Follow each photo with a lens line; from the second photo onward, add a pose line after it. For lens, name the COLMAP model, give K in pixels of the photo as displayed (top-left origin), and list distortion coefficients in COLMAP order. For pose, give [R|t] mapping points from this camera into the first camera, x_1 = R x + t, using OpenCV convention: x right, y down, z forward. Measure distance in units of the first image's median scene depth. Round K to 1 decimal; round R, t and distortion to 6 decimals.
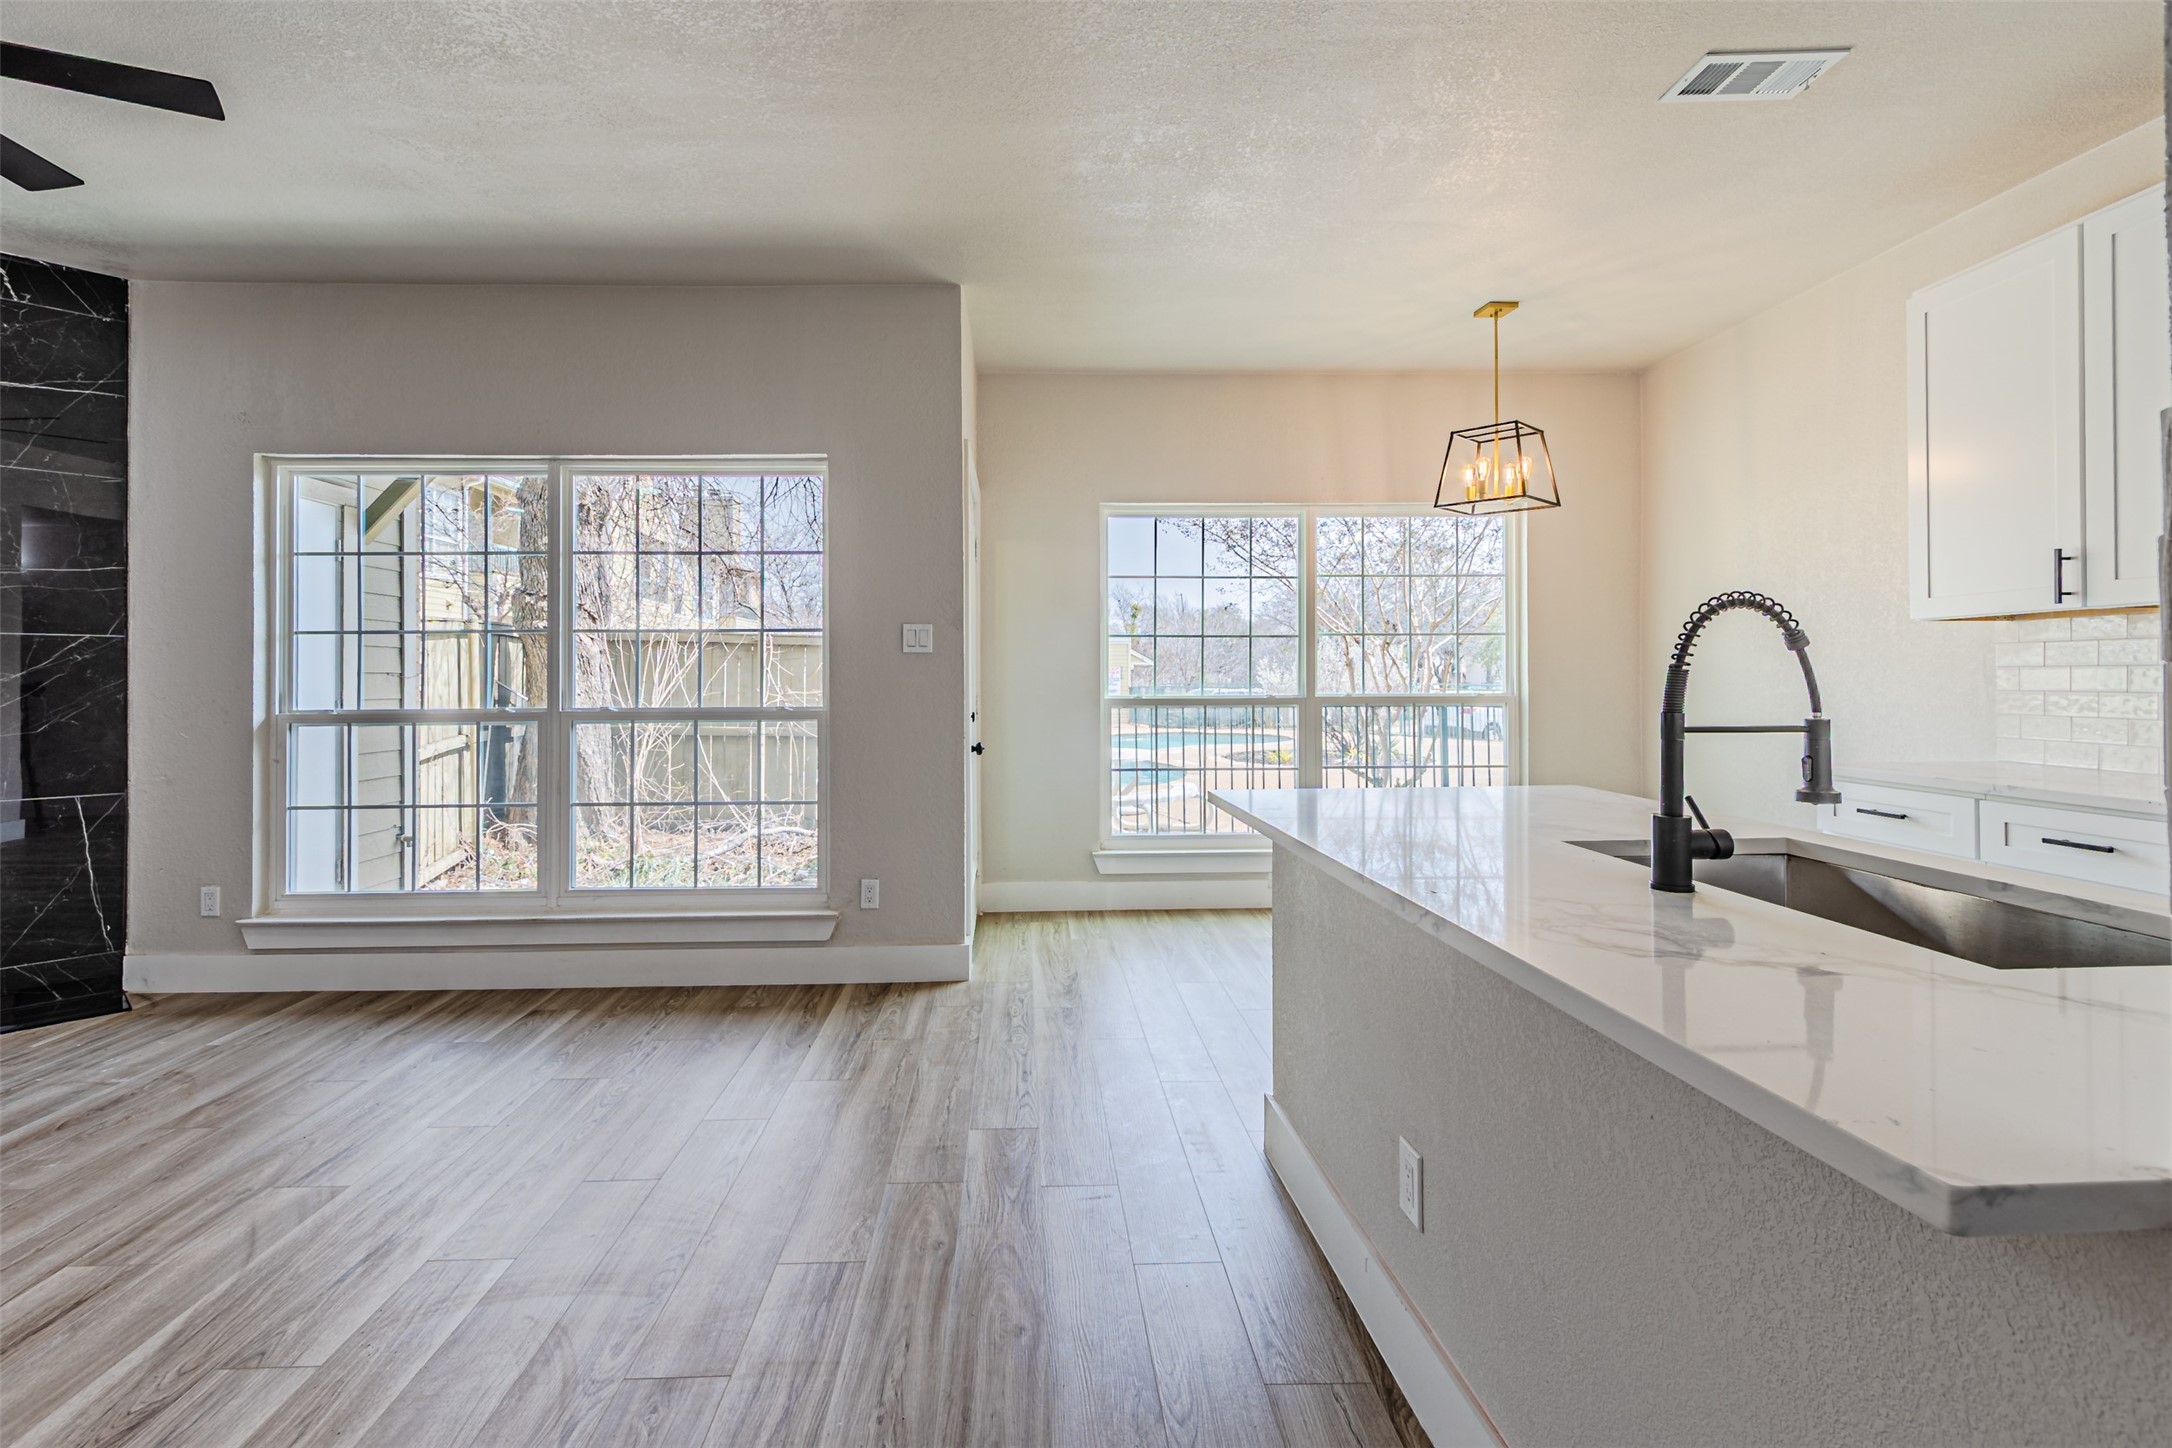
lens RADIAL K [[953.8, 0, 1035.9], [0, 953.8, 683.0], [0, 0, 1]] dist [0.008103, -0.001270]
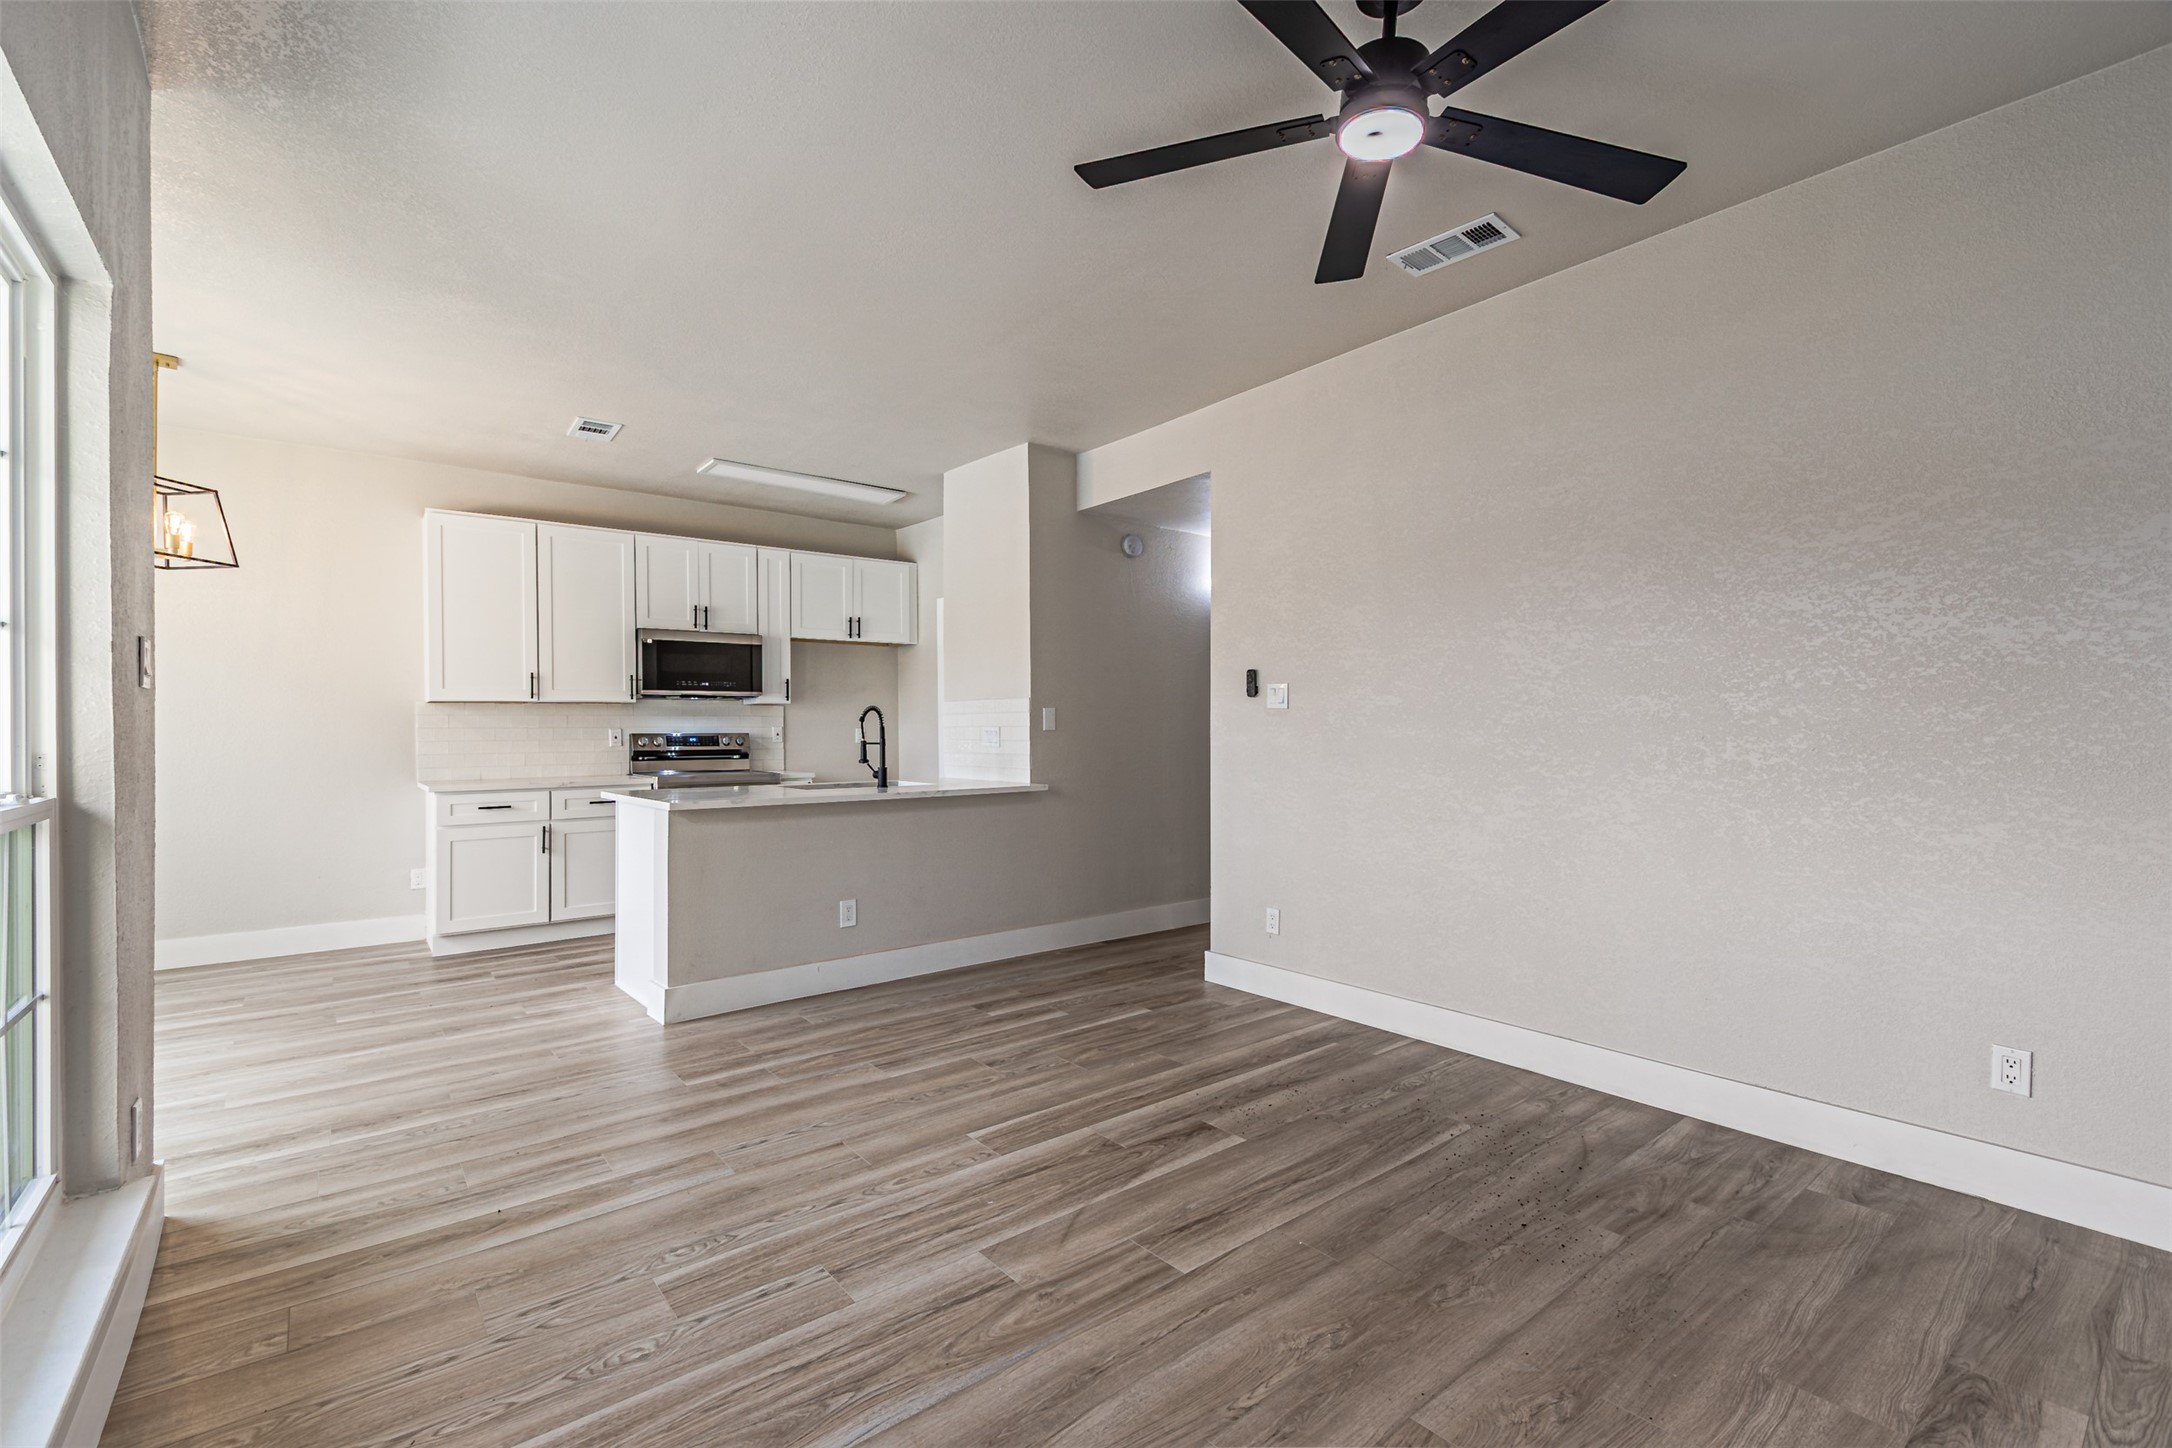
lens RADIAL K [[953.8, 0, 1068.4], [0, 953.8, 724.2], [0, 0, 1]] dist [0.008103, -0.001270]
pose [[-0.597642, 0.012173, 0.801671, -1.291533], [0.011904, 0.999909, -0.006308, 0.001649], [-0.801675, 0.005773, -0.597733, 1.252727]]
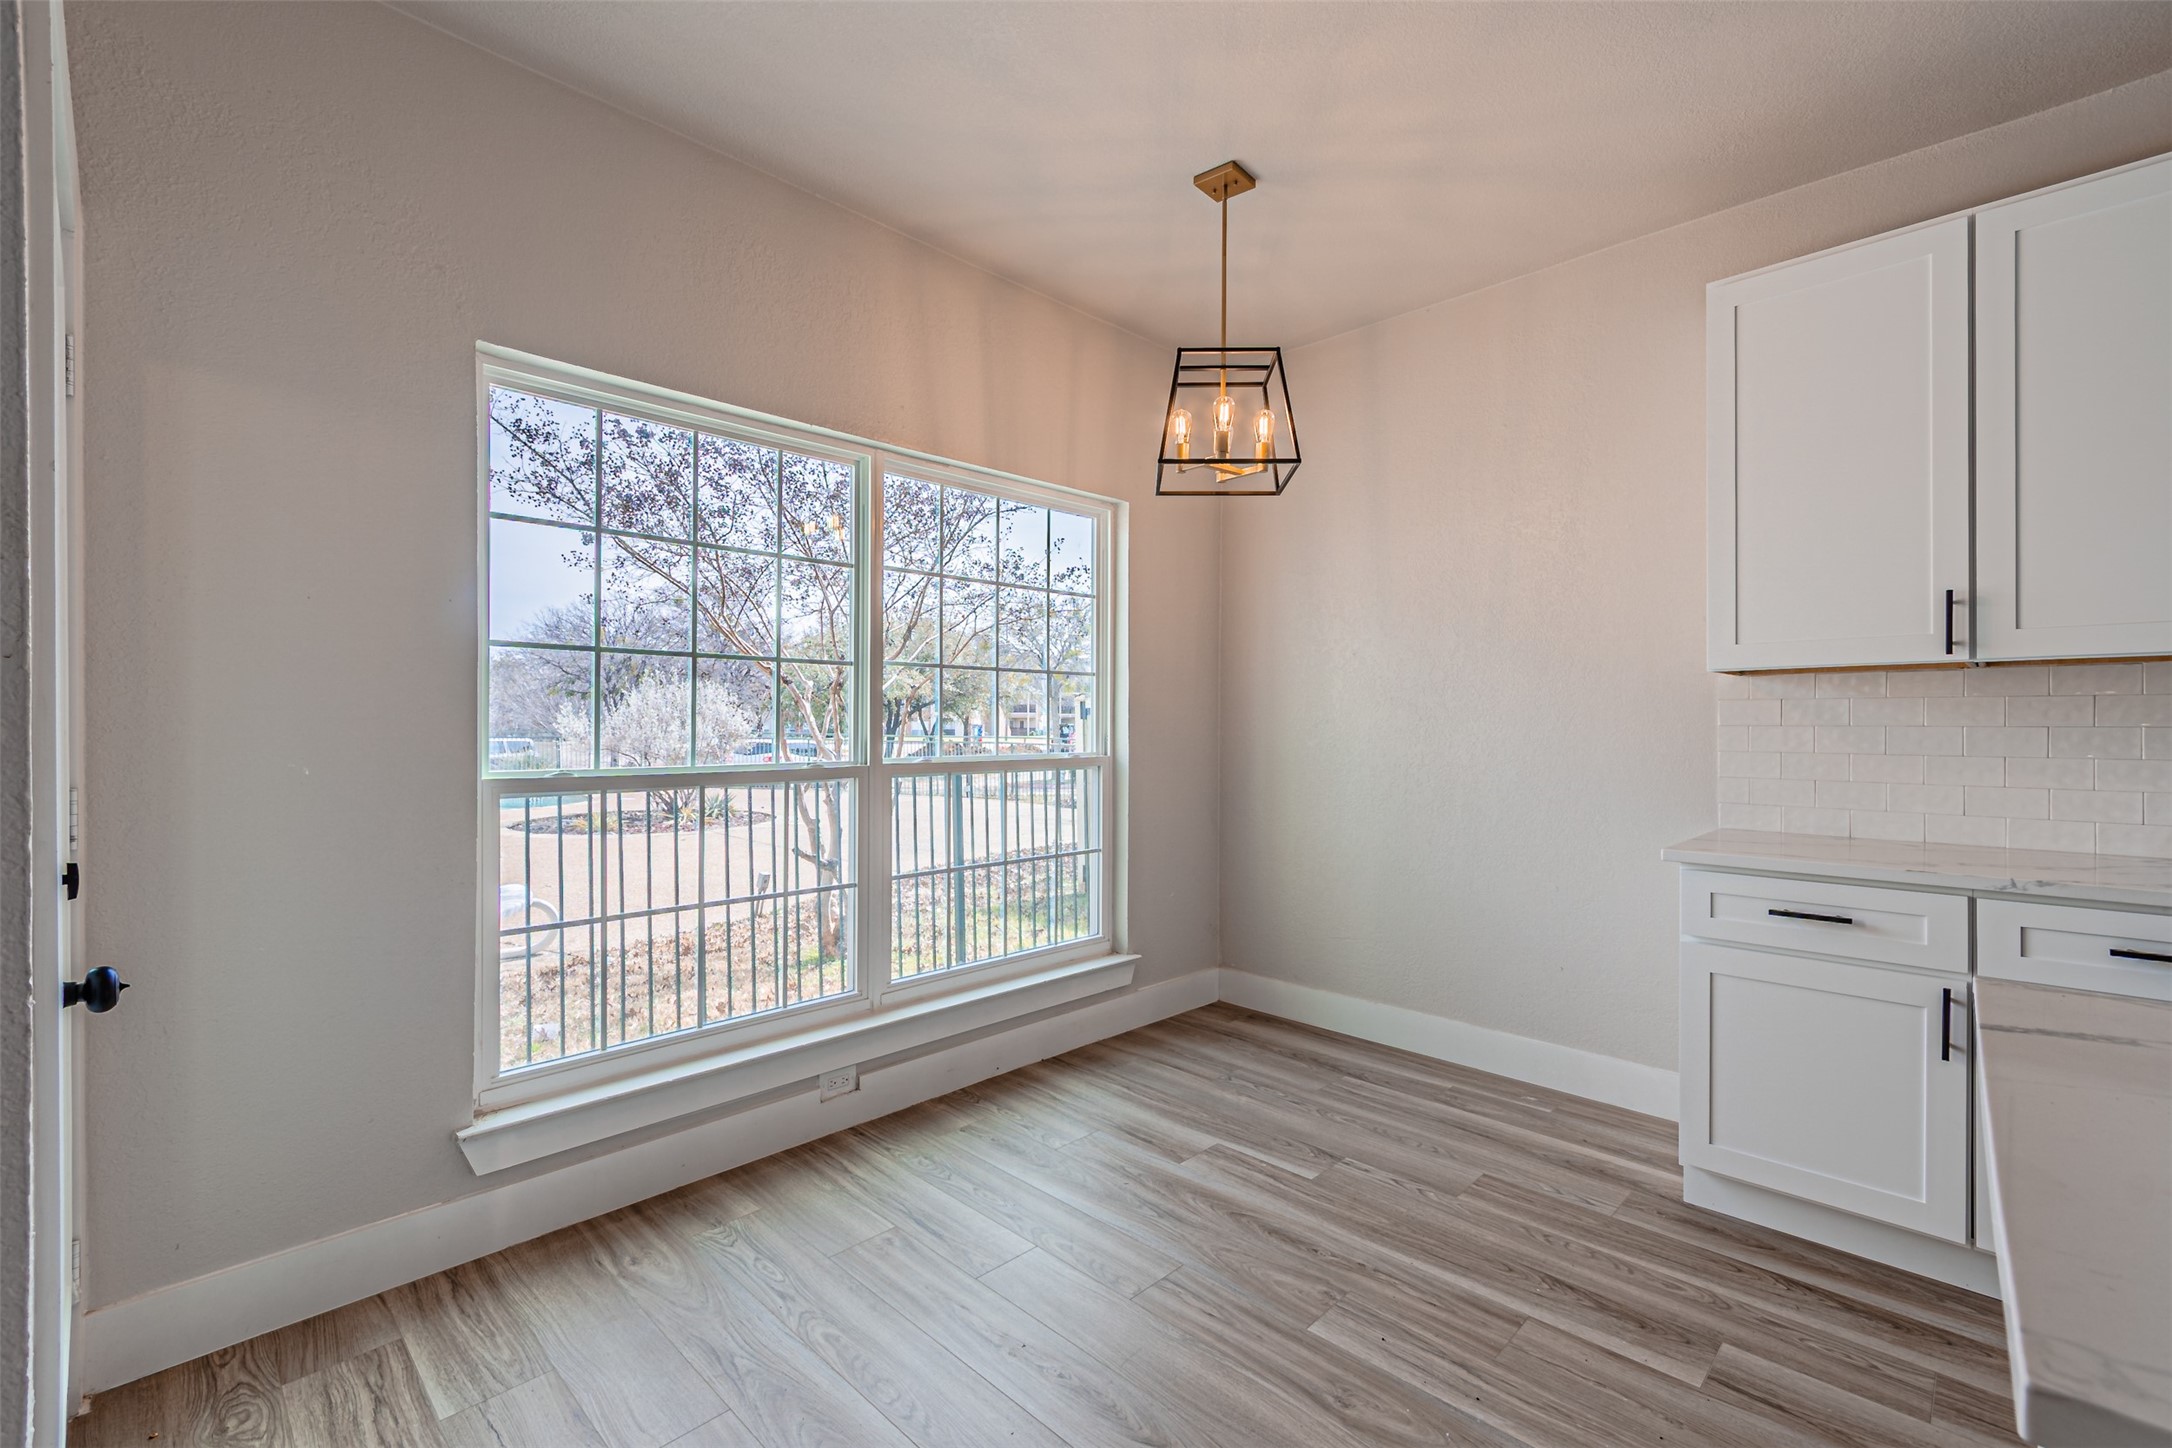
lens RADIAL K [[953.8, 0, 1085.3], [0, 953.8, 725.8], [0, 0, 1]] dist [0.008103, -0.001270]
pose [[0.710978, 0.003514, 0.703205, -0.081991], [-0.003013, 0.999994, -0.001950, -0.014136], [-0.703208, -0.000733, 0.710984, 0.889250]]
